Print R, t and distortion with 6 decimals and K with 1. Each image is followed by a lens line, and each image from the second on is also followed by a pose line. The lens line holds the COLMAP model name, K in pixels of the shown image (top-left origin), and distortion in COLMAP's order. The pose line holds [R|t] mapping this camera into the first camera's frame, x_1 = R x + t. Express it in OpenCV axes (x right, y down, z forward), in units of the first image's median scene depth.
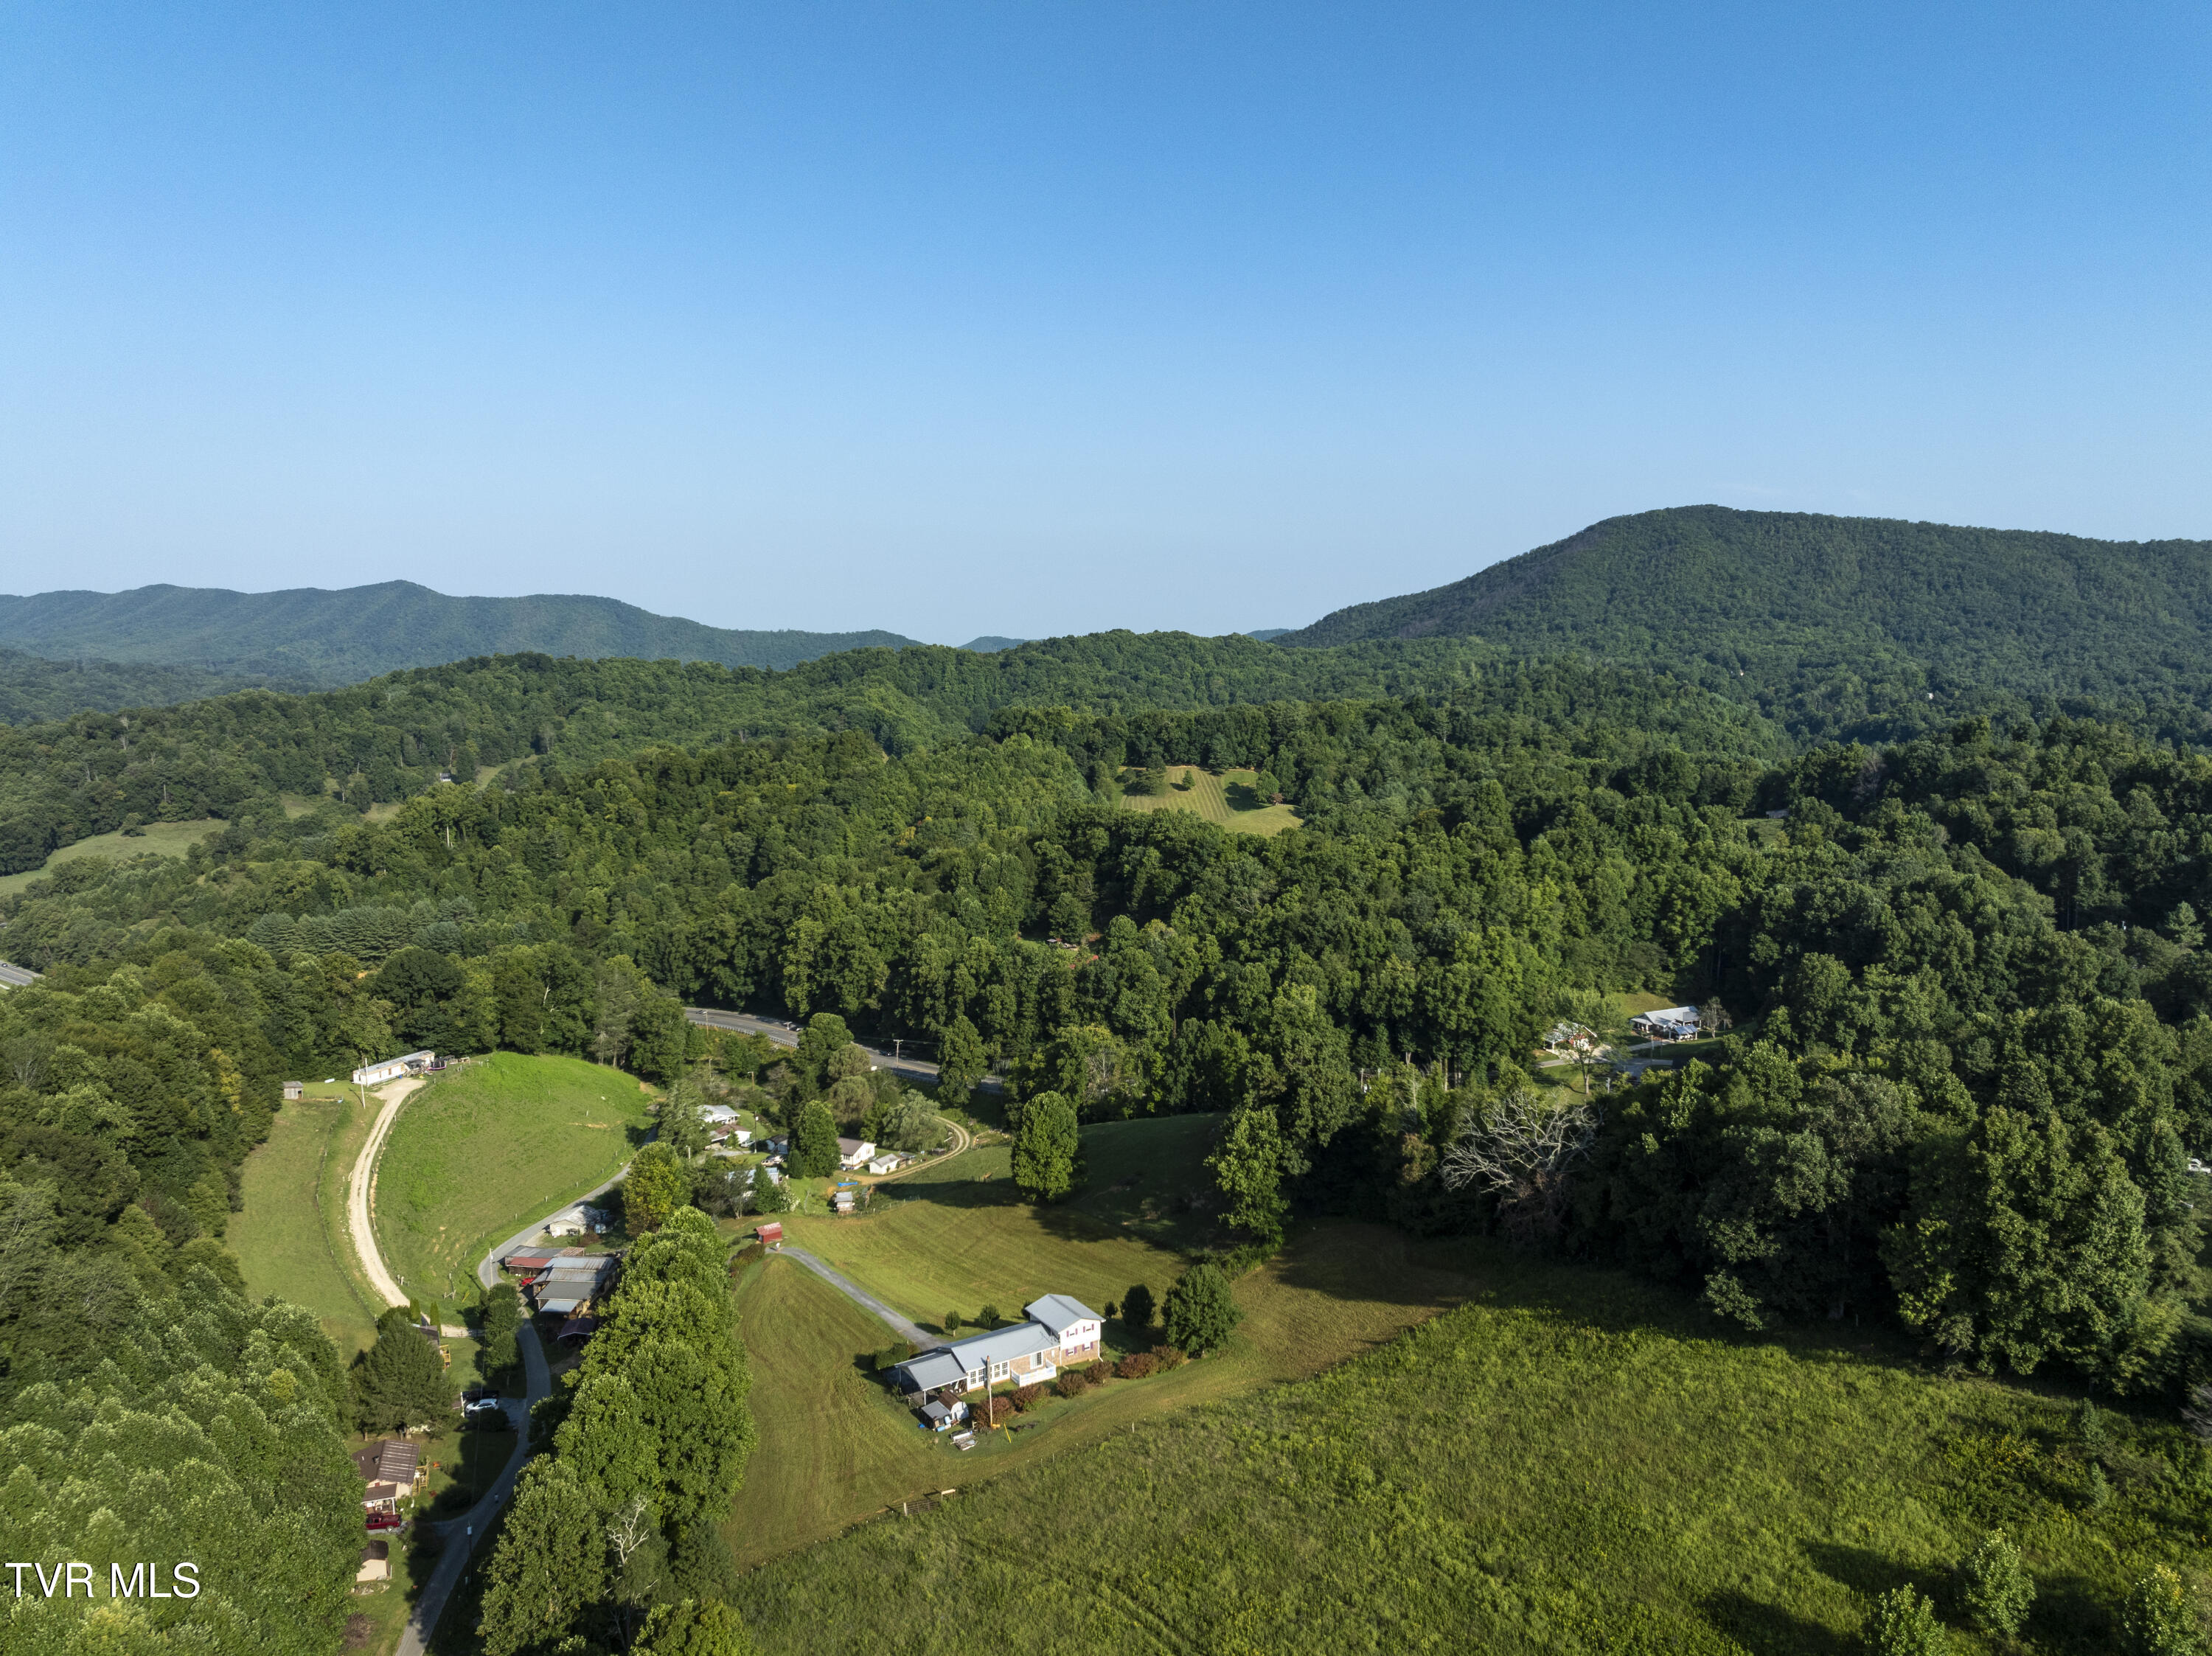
lens RADIAL K [[1542.5, 0, 1116.0], [0, 1542.5, 832.1], [0, 0, 1]] dist [-0.027818, -0.025451]
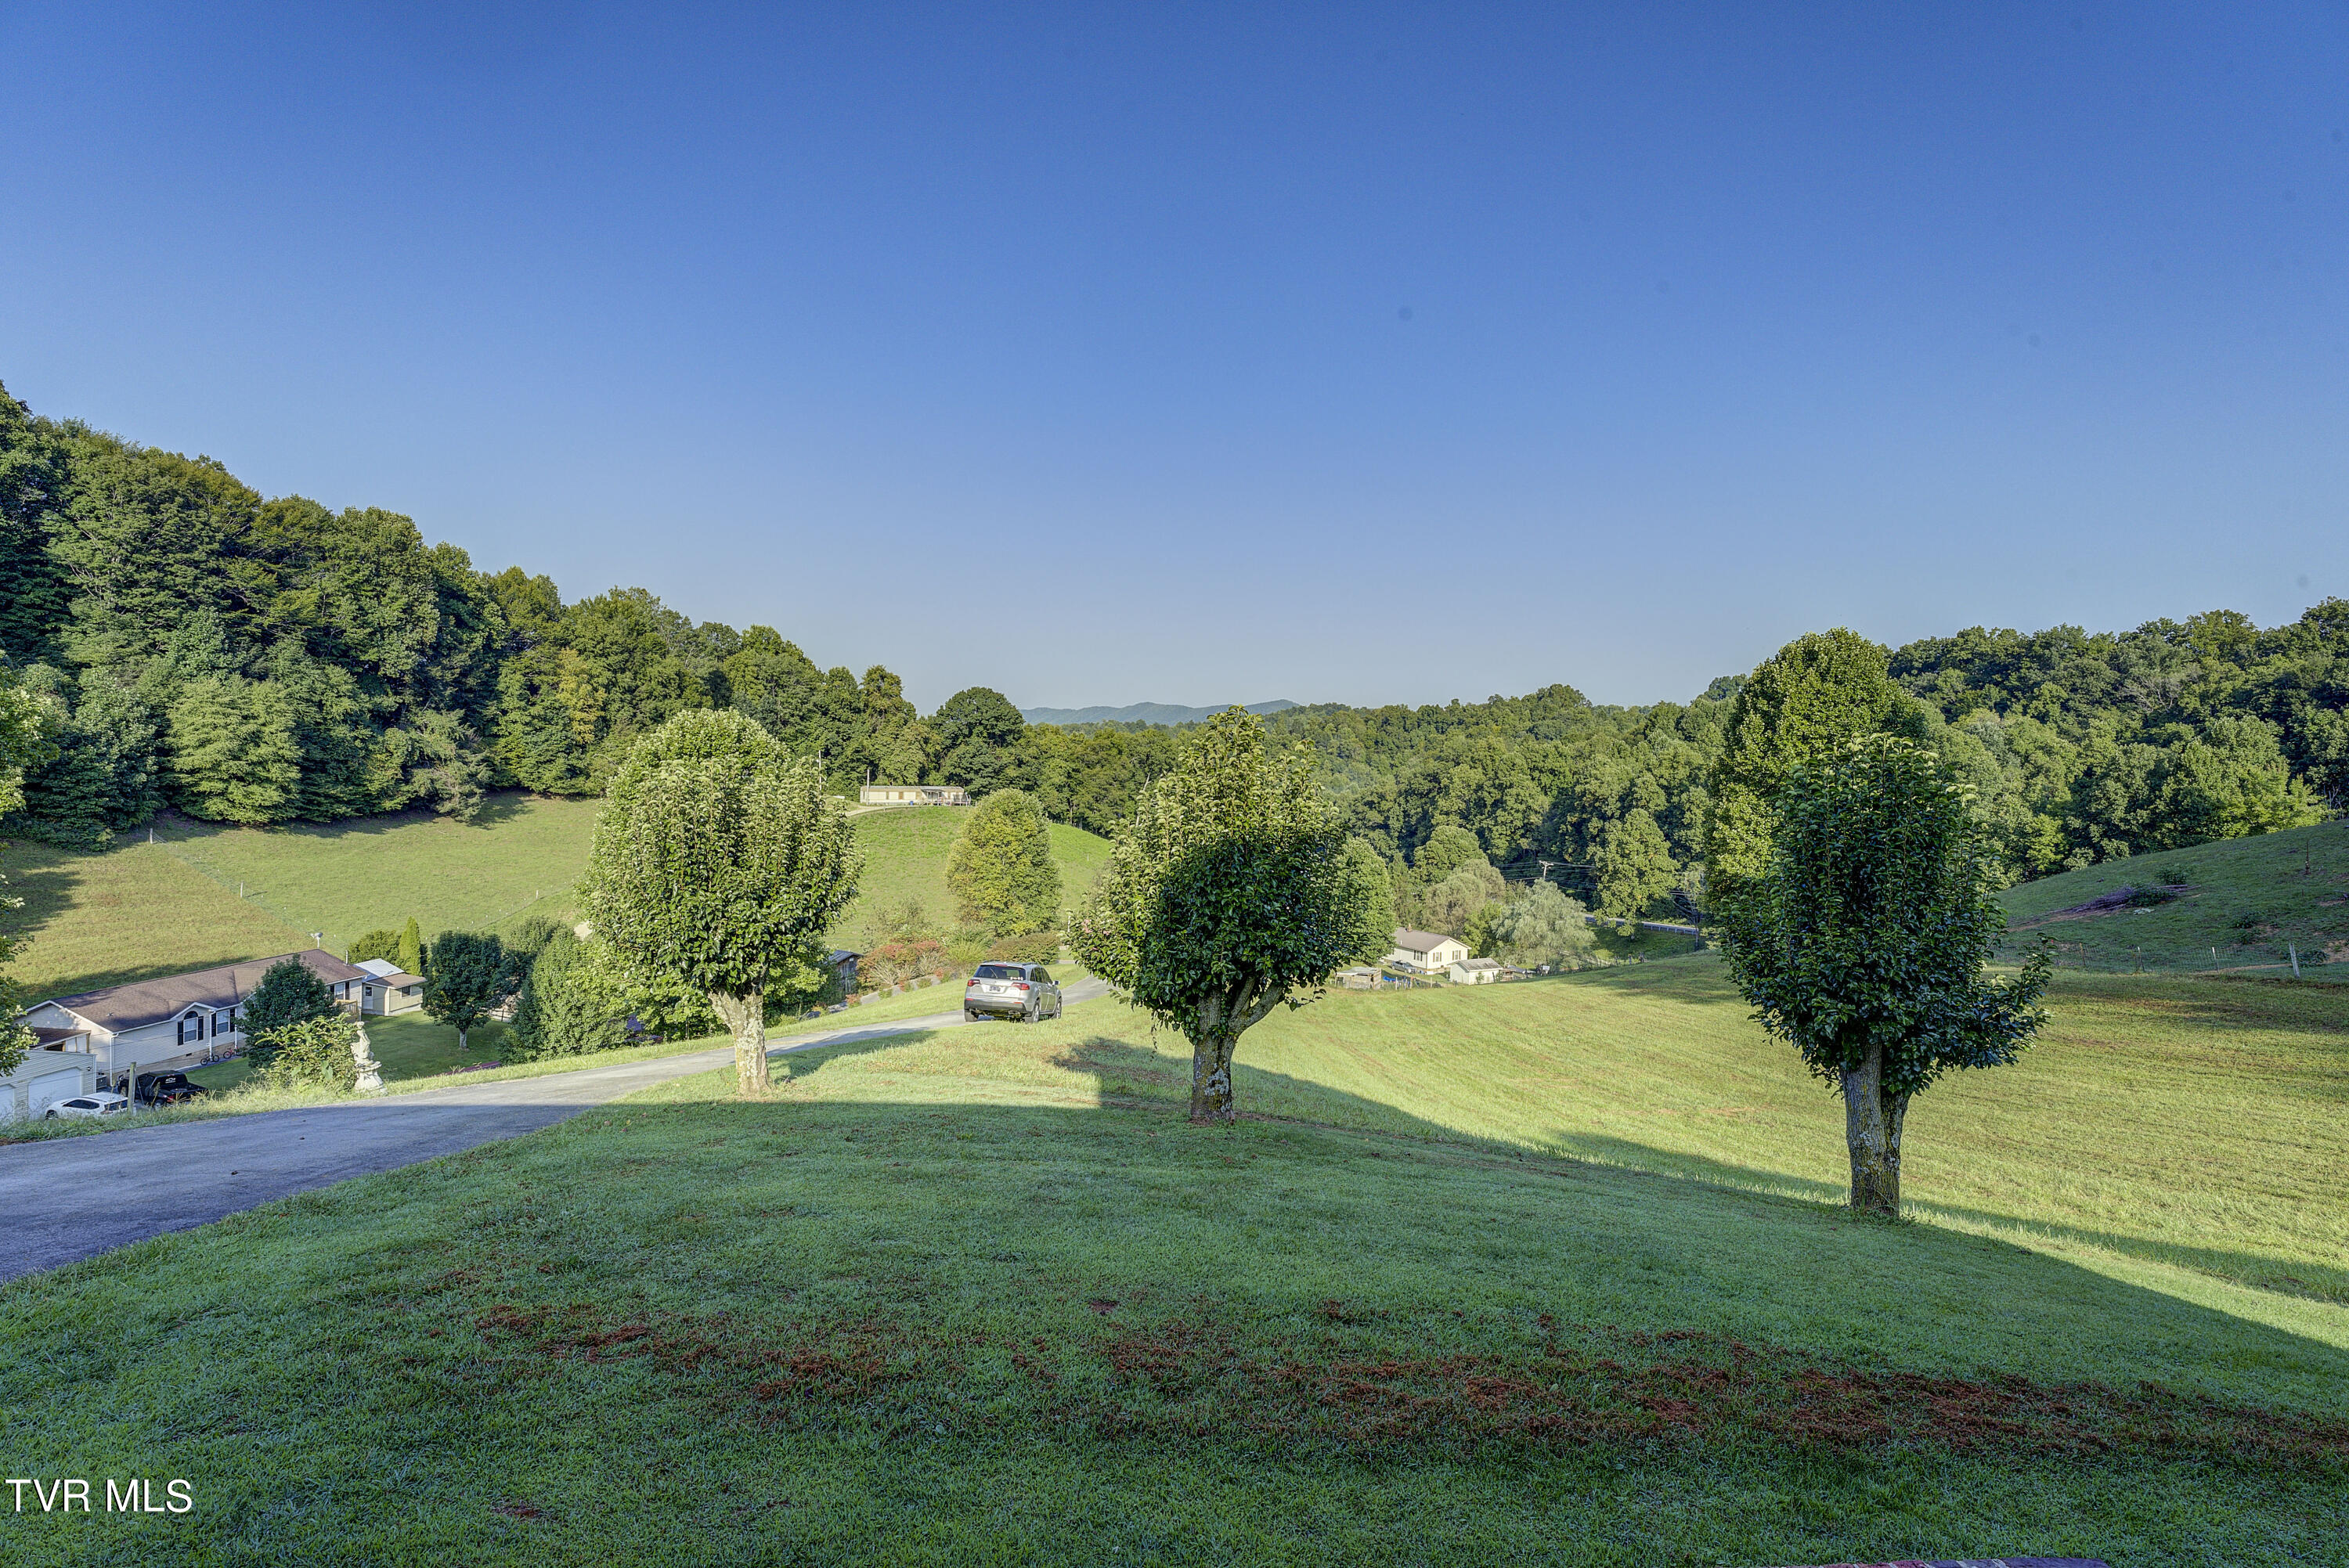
lens RADIAL K [[1086.6, 0, 1185.7], [0, 1086.6, 785.6], [0, 0, 1]] dist [-0.014005, 0.000551]
pose [[0.860616, 0.037176, -0.507896, -0.025244], [-0.089359, 0.992882, -0.078741, 0.134618], [0.501354, 0.113151, 0.857812, 0.410732]]
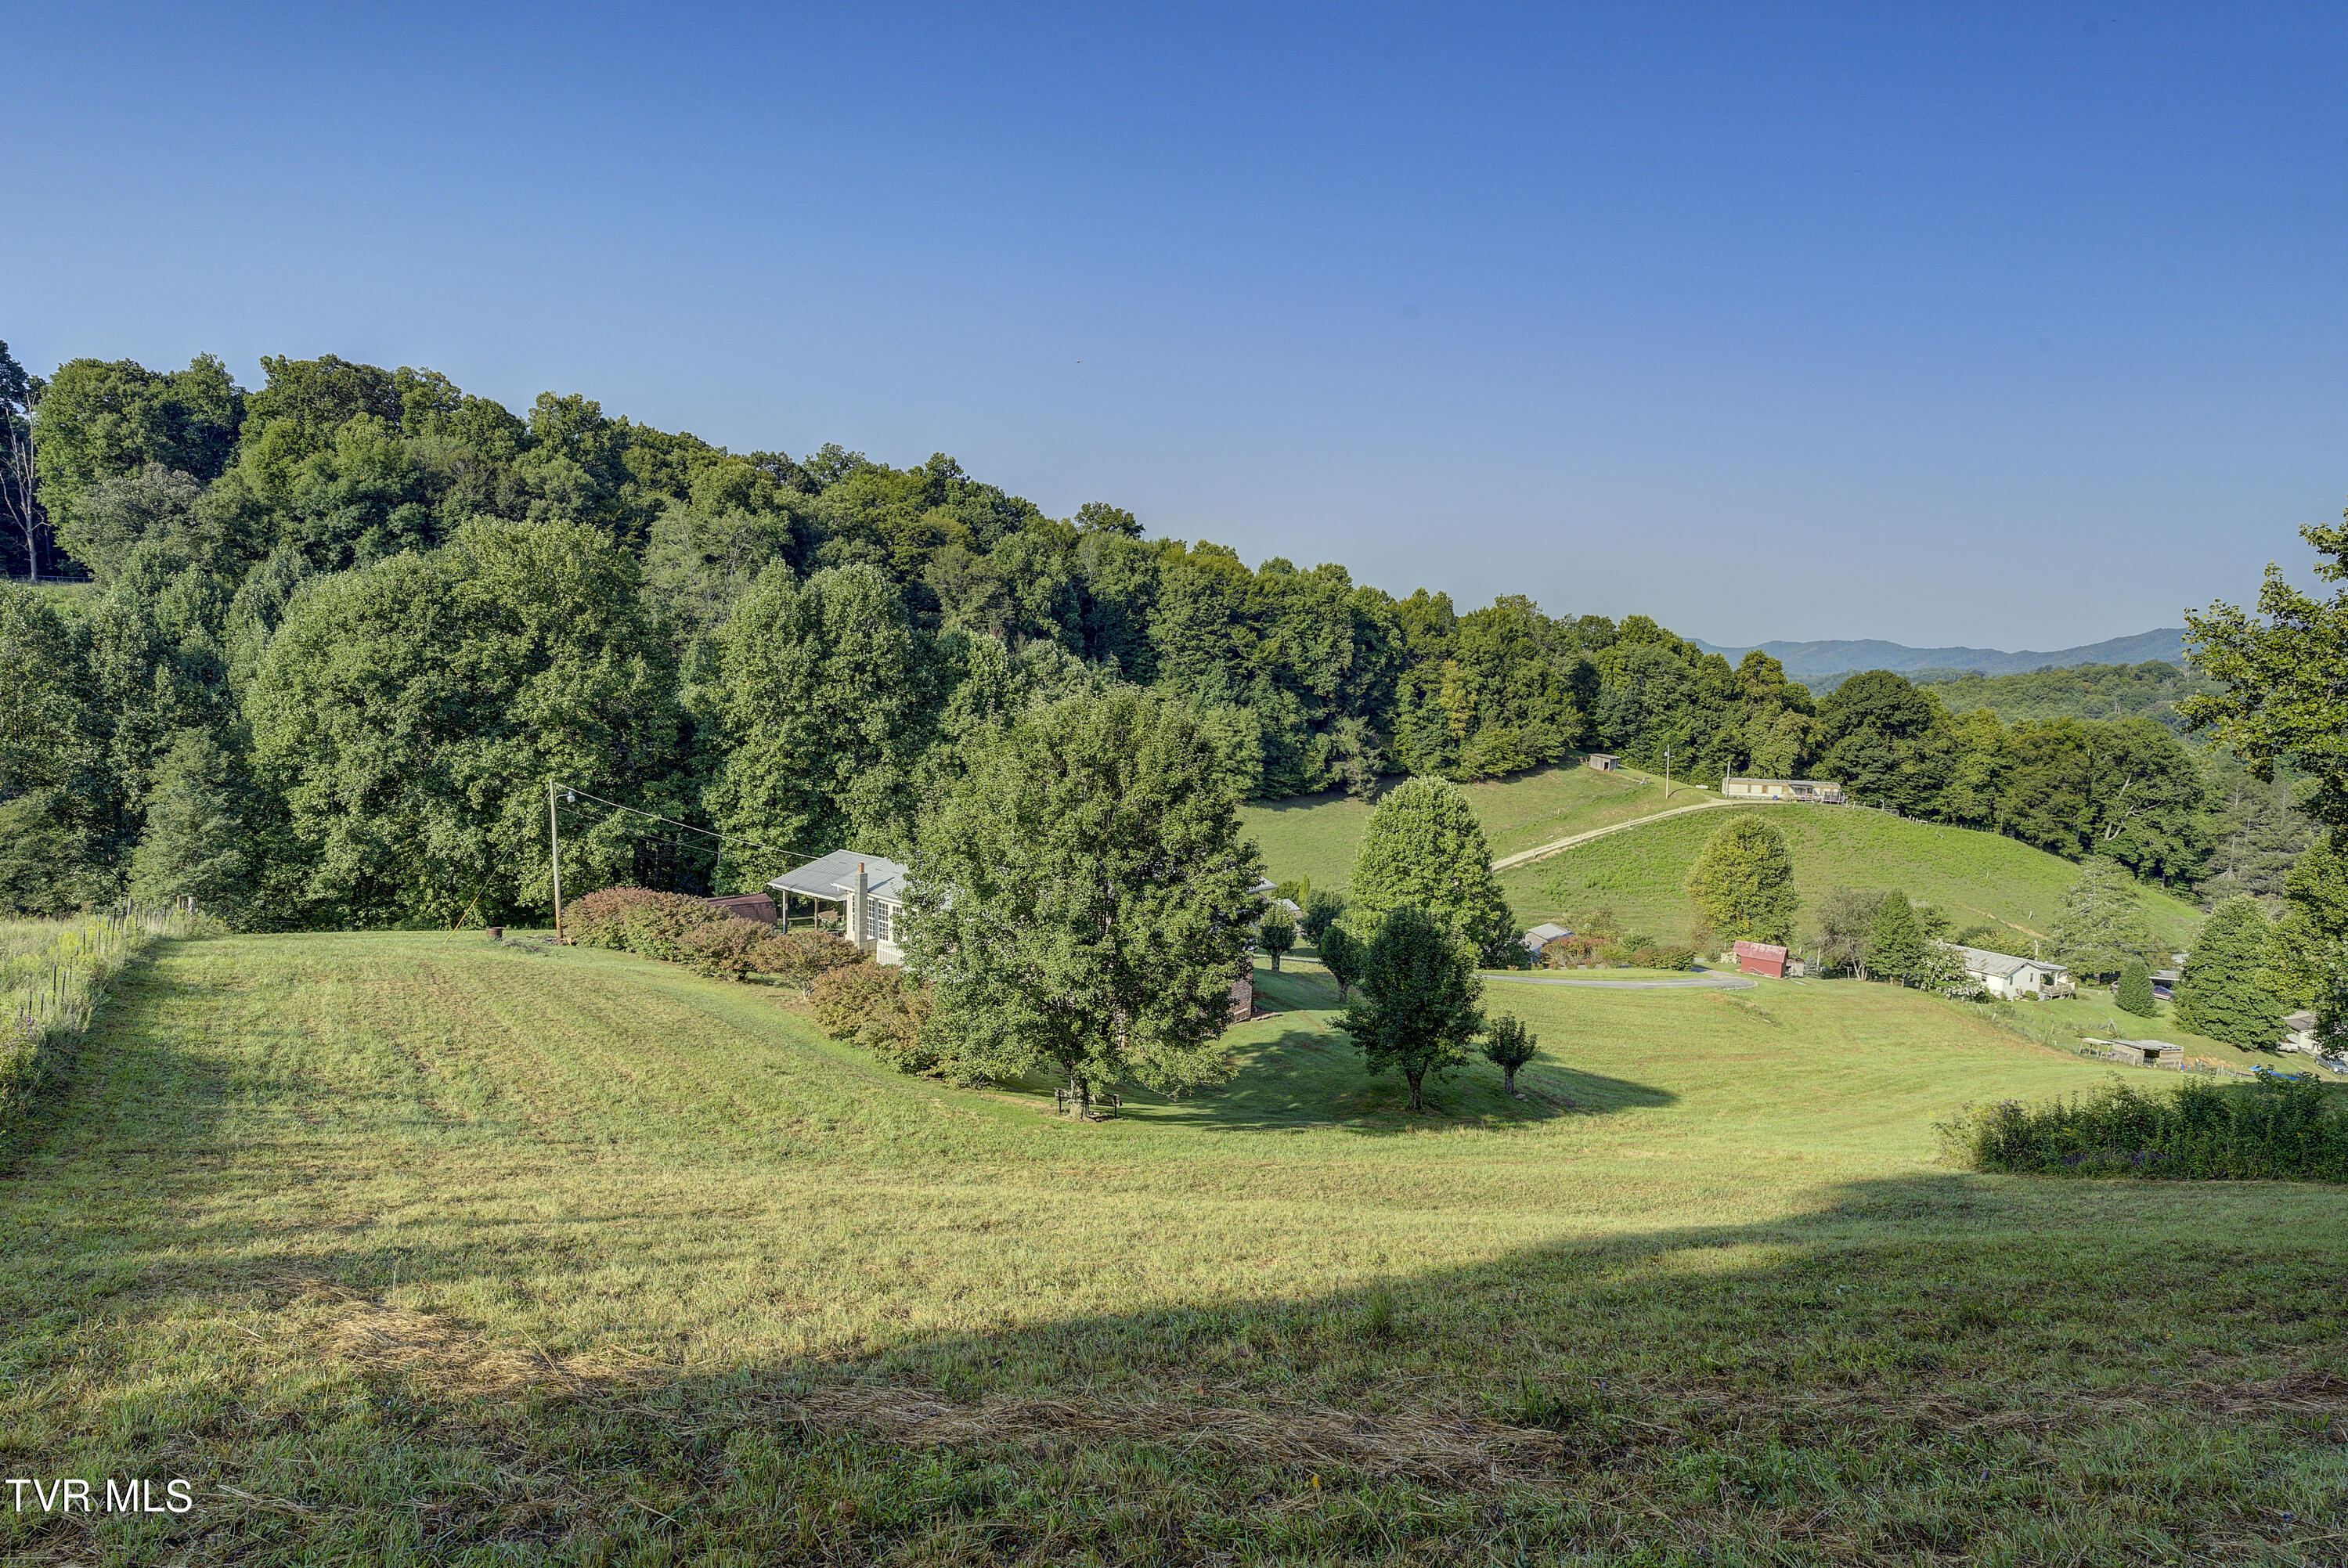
lens RADIAL K [[1295.3, 0, 1174.0], [0, 1295.3, 784.0], [0, 0, 1]] dist [-0.002603, -0.000535]
pose [[0.227892, 0.100130, -0.968524, 0.089372], [-0.148712, 0.986608, 0.067008, 0.112638], [0.962263, 0.128760, 0.239731, 0.386940]]
